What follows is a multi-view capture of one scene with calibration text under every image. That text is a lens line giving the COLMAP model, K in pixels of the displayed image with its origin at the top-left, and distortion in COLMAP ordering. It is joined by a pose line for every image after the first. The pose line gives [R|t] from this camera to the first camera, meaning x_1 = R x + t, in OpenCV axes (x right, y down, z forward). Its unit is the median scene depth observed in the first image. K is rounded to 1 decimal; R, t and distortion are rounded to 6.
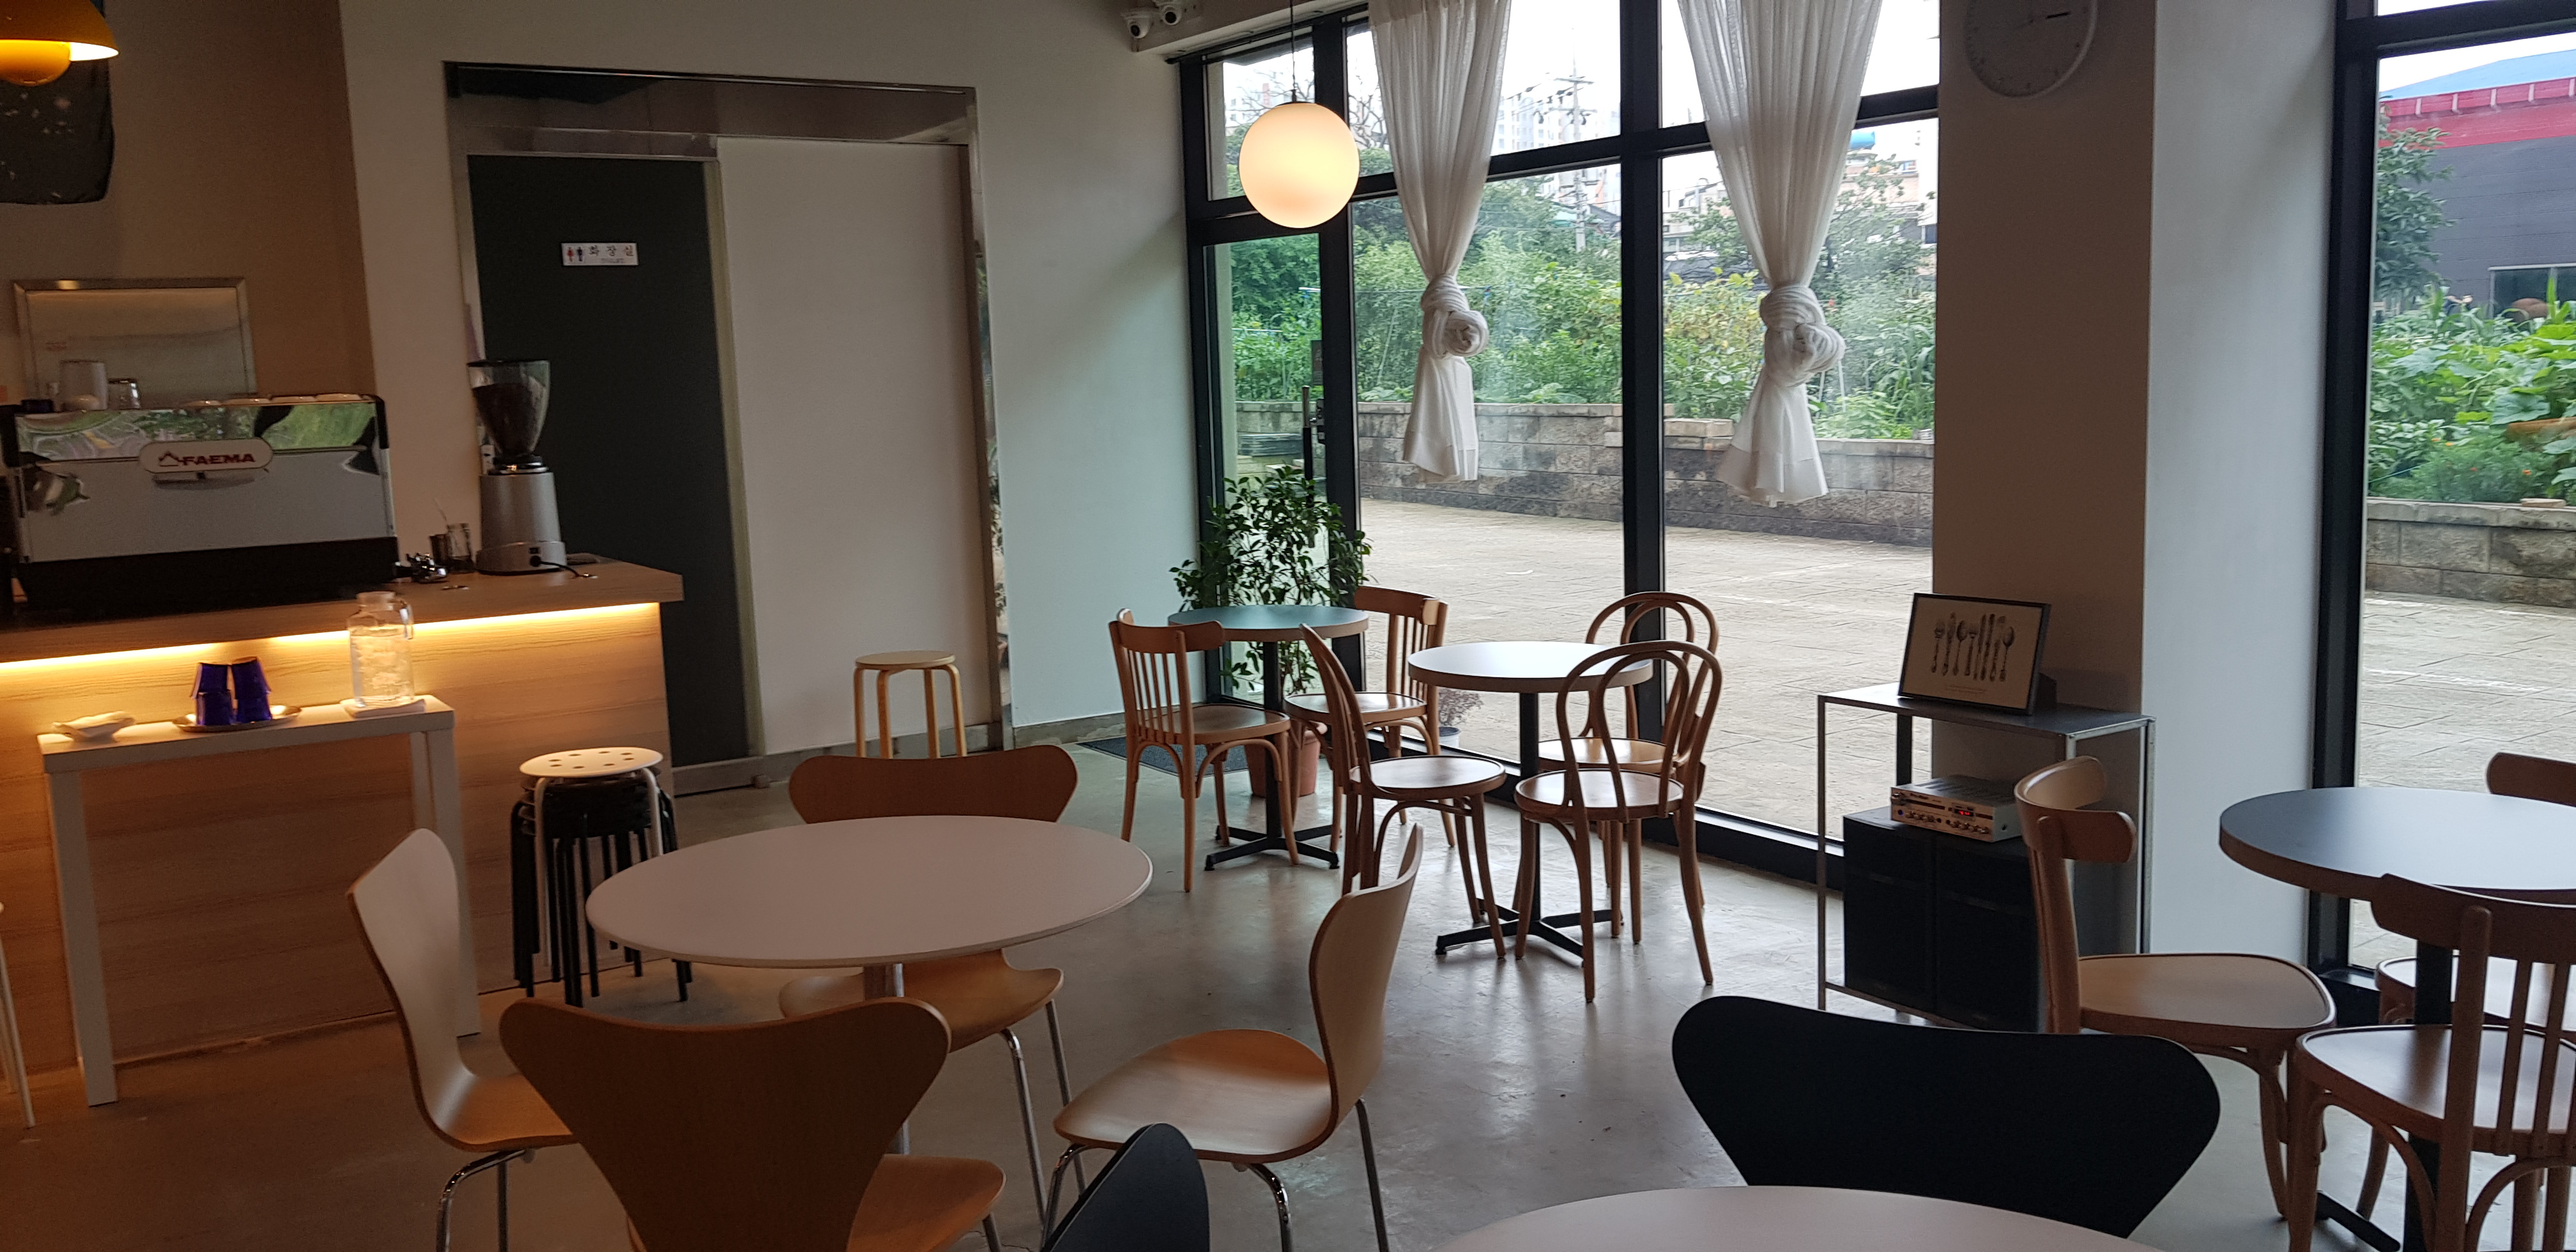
lens RADIAL K [[2025.4, 0, 1278.5], [0, 2025.4, 644.5], [0, 0, 1]] dist [0.087409, -0.146955]
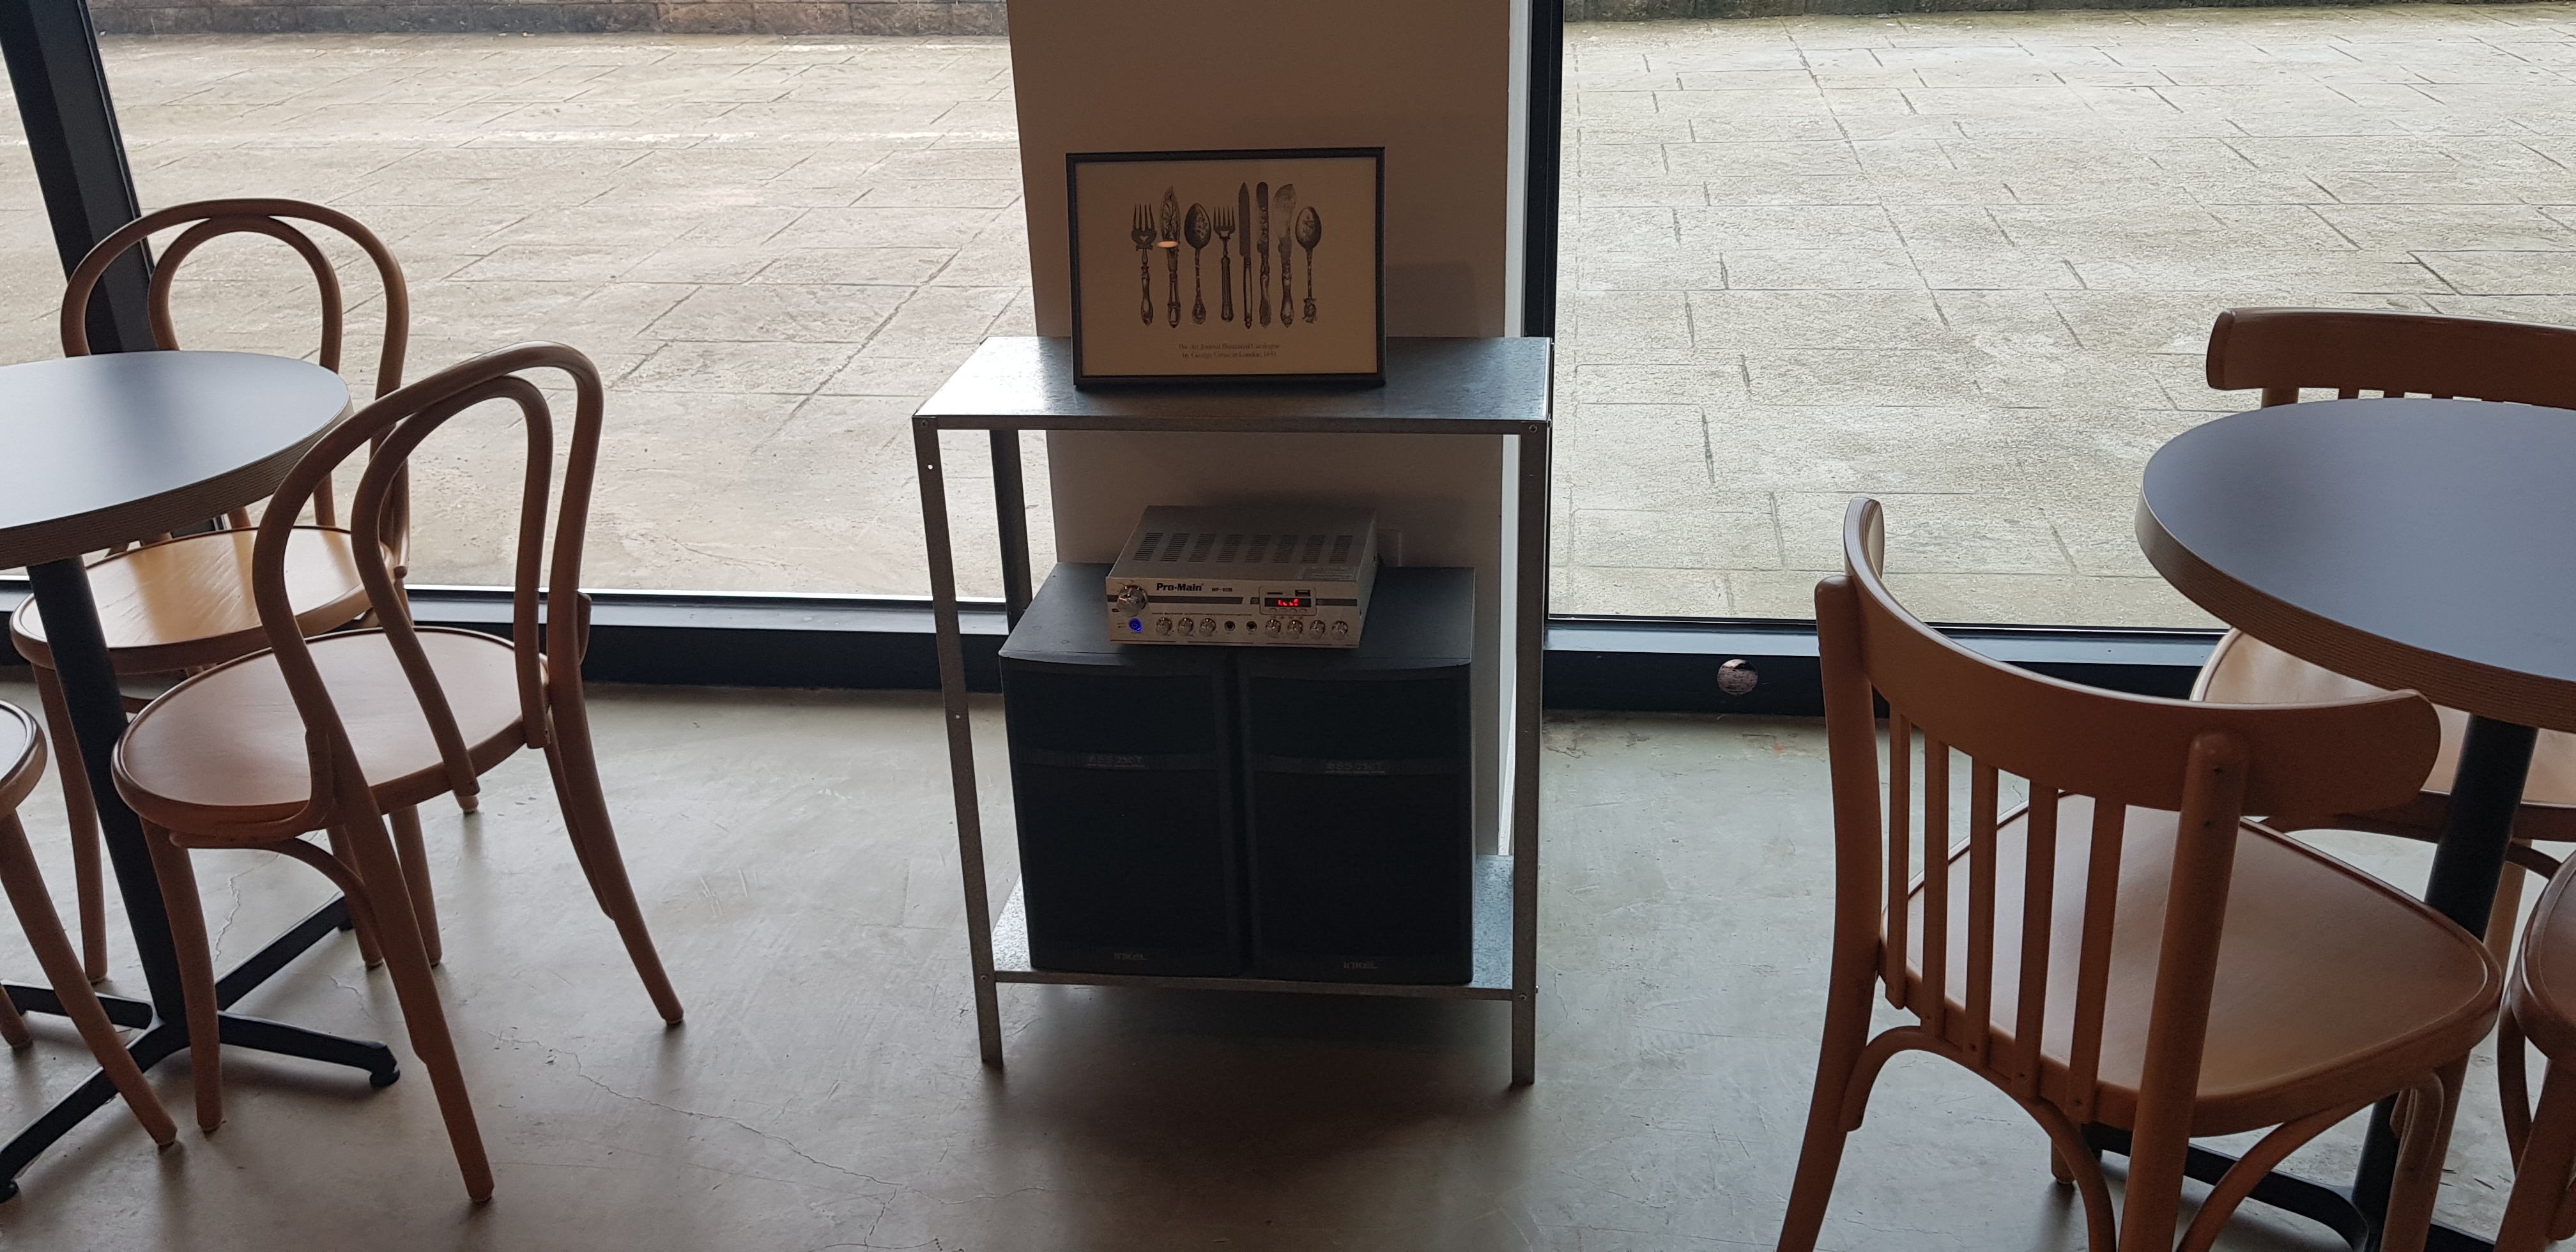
lens RADIAL K [[2025.4, 0, 1278.5], [0, 2025.4, 644.5], [0, 0, 1]] dist [0.087409, -0.146955]
pose [[0.640686, -0.306775, 0.703854, -0.012860], [0.115921, 0.944852, 0.306296, -0.057825], [-0.759002, -0.114648, 0.640915, 0.685804]]
